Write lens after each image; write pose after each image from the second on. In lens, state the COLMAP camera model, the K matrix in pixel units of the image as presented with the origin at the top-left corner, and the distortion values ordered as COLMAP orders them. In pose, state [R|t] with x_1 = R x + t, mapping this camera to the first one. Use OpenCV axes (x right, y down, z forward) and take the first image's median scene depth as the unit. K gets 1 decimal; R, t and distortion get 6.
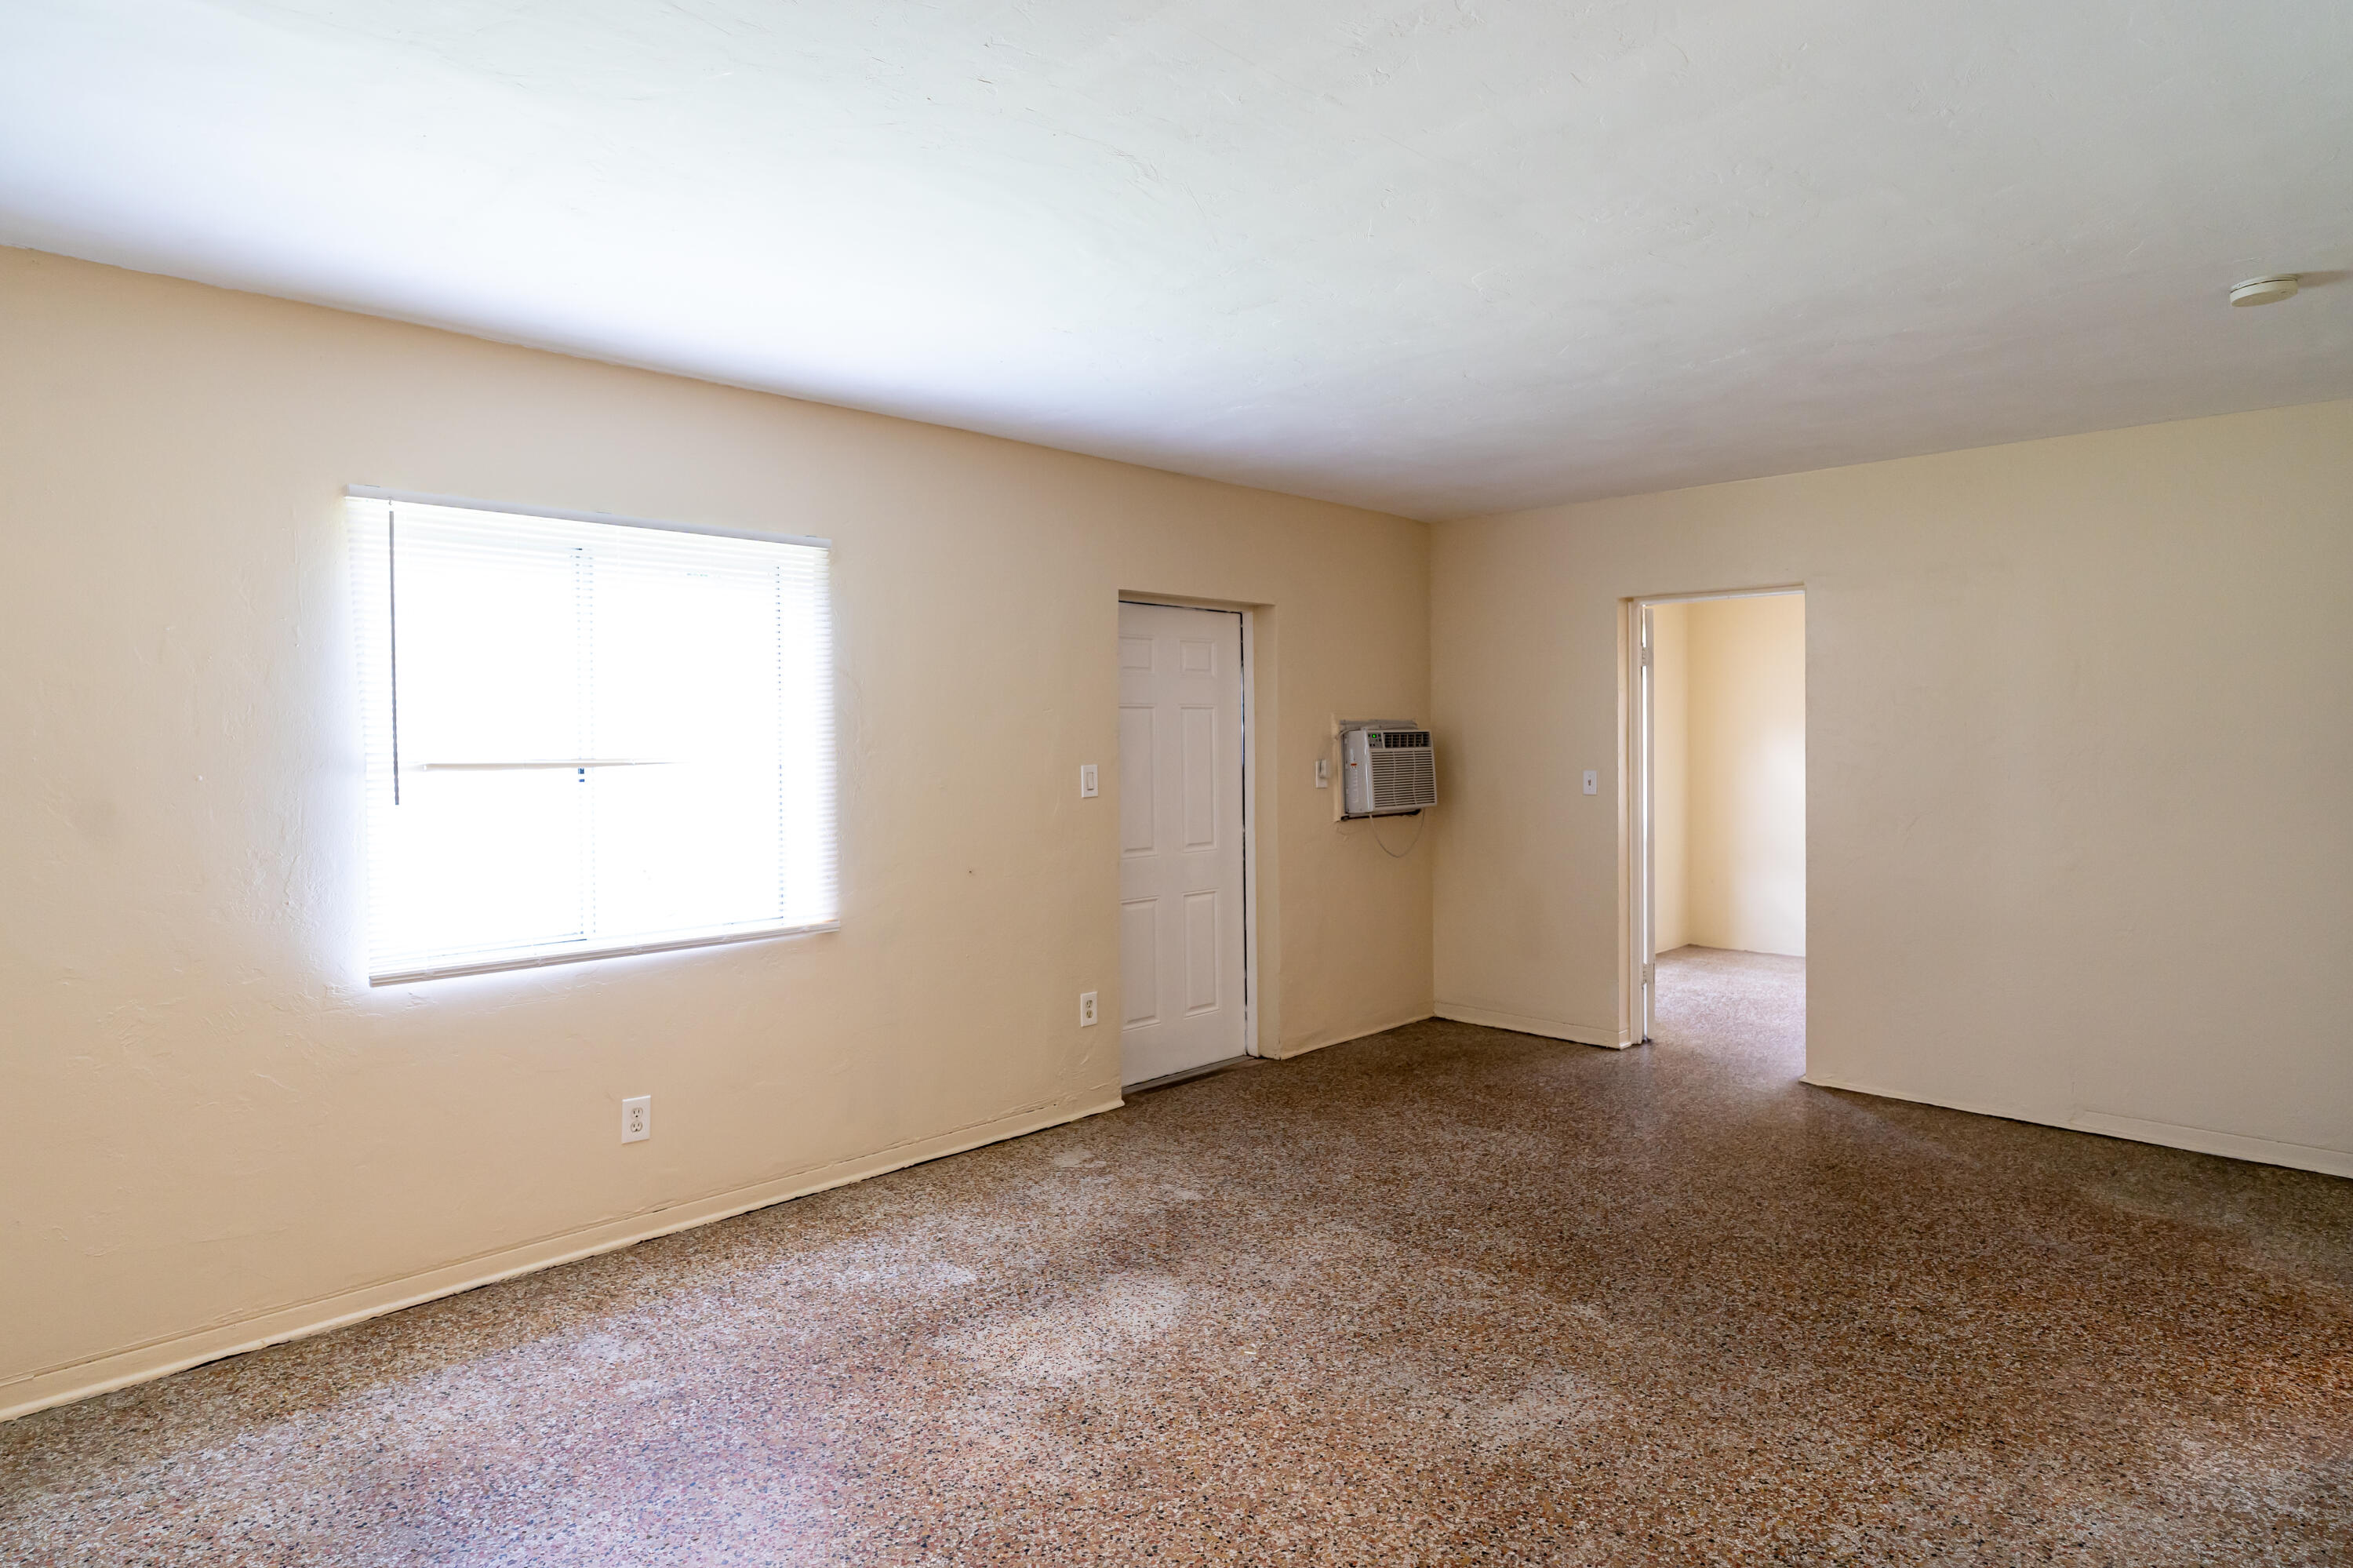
lens RADIAL K [[1292.2, 0, 1212.4], [0, 1292.2, 760.3], [0, 0, 1]] dist [-0.005505, 0.003899]
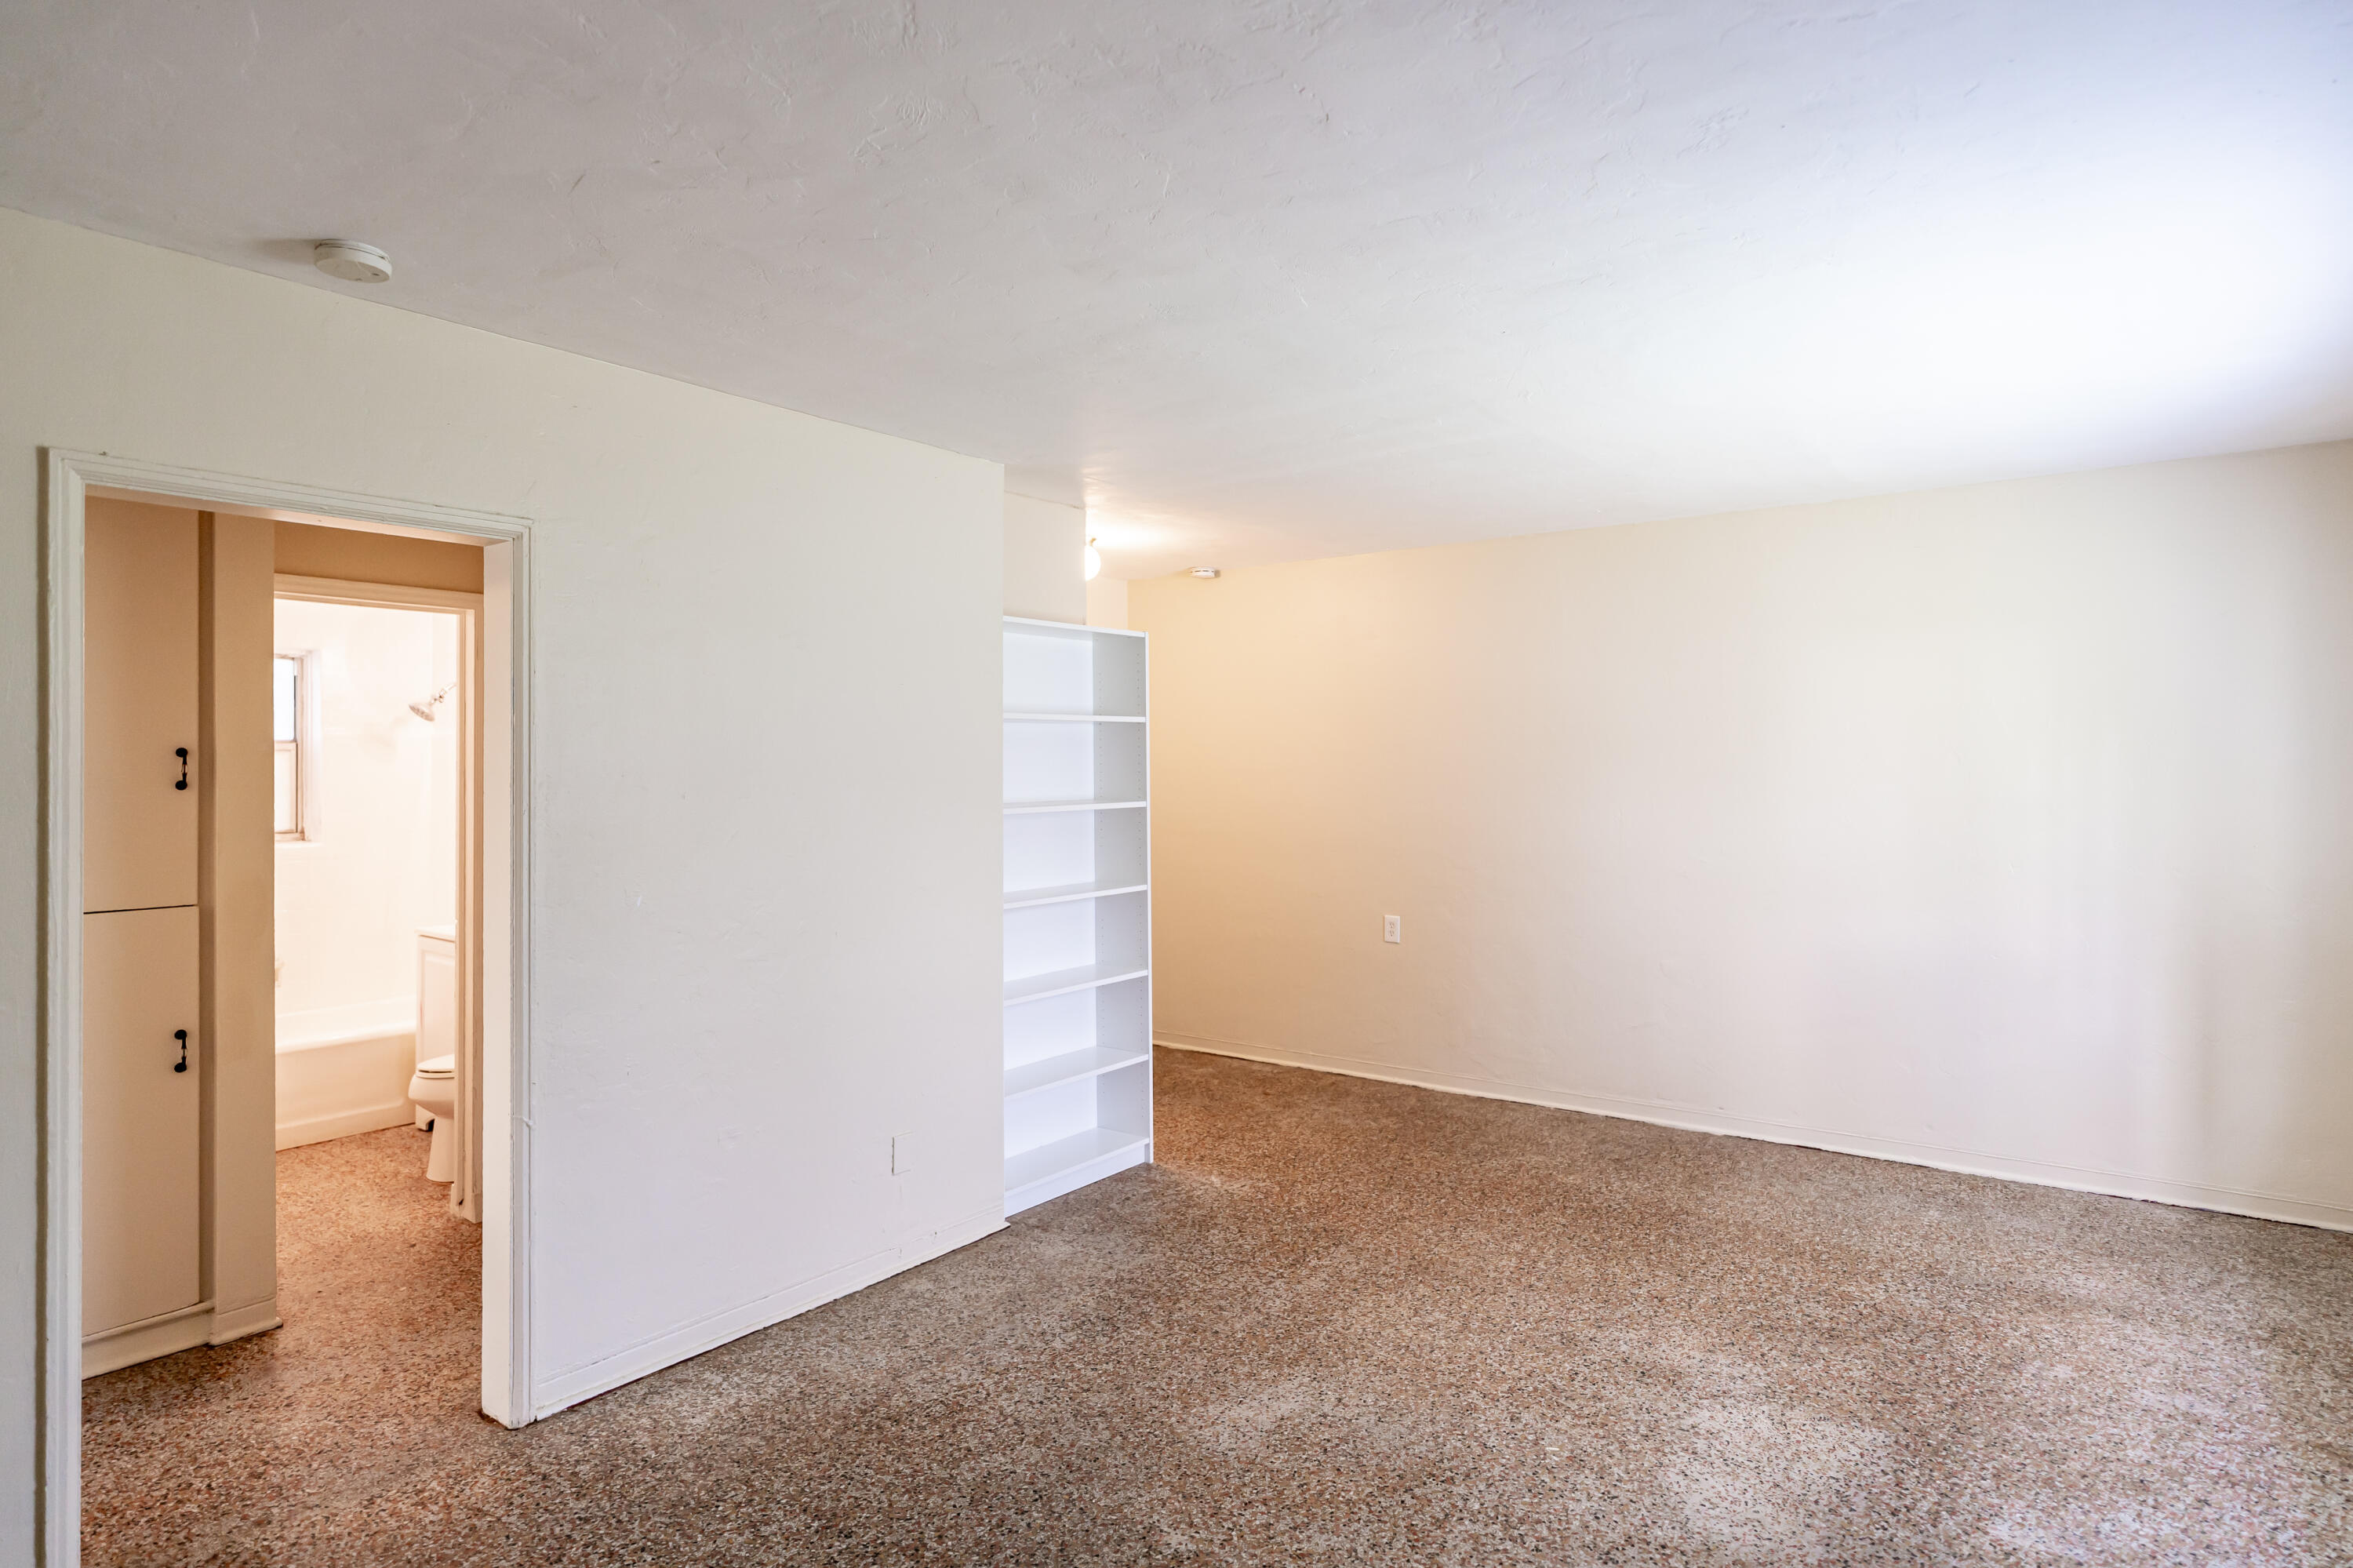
lens RADIAL K [[1298.0, 0, 1217.4], [0, 1298.0, 760.3], [0, 0, 1]] dist [-0.002972, 0.001909]
pose [[-0.989972, 0.011439, -0.140797, 0.335603], [0.009013, 0.999800, 0.017855, -0.050058], [0.140973, 0.016407, -0.989877, 1.598924]]
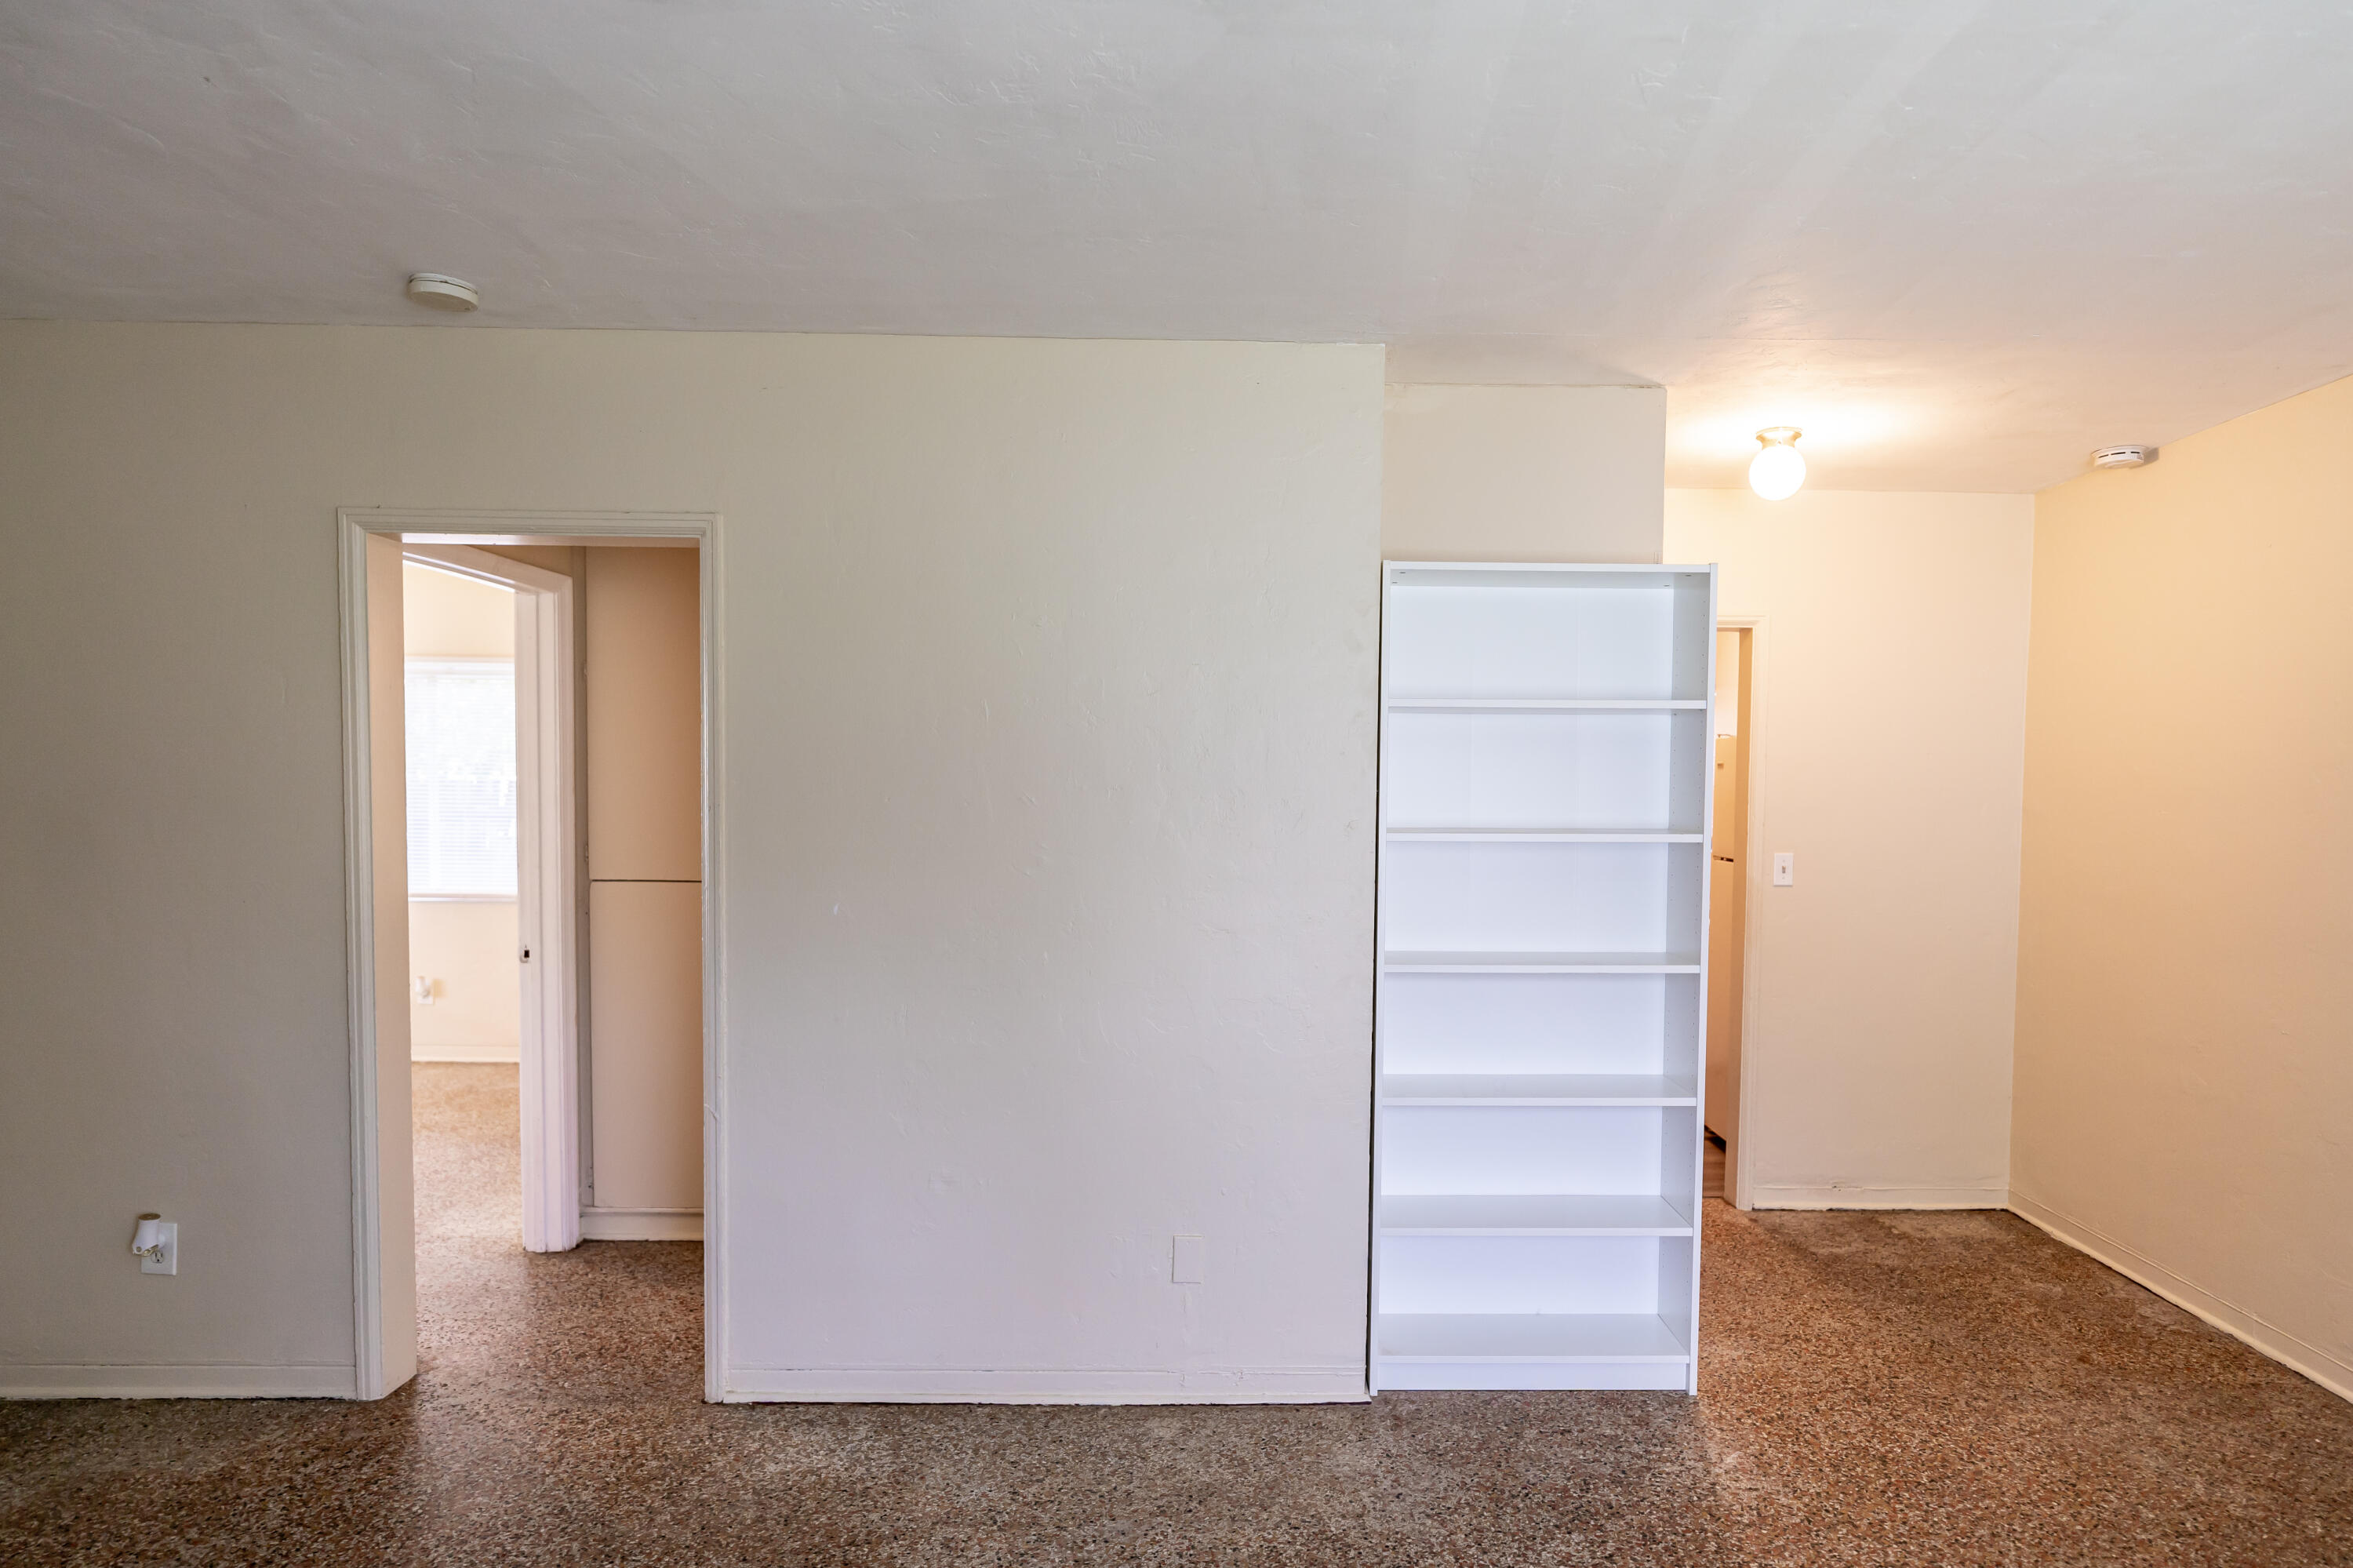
lens RADIAL K [[1340.3, 0, 1272.7], [0, 1340.3, 850.2], [0, 0, 1]] dist [-0.002607, 0.000801]
pose [[-0.707885, -0.034557, 0.705482, -0.209925], [0.007511, 0.998378, 0.056440, -0.024718], [-0.706288, 0.045252, -0.706477, 1.068906]]
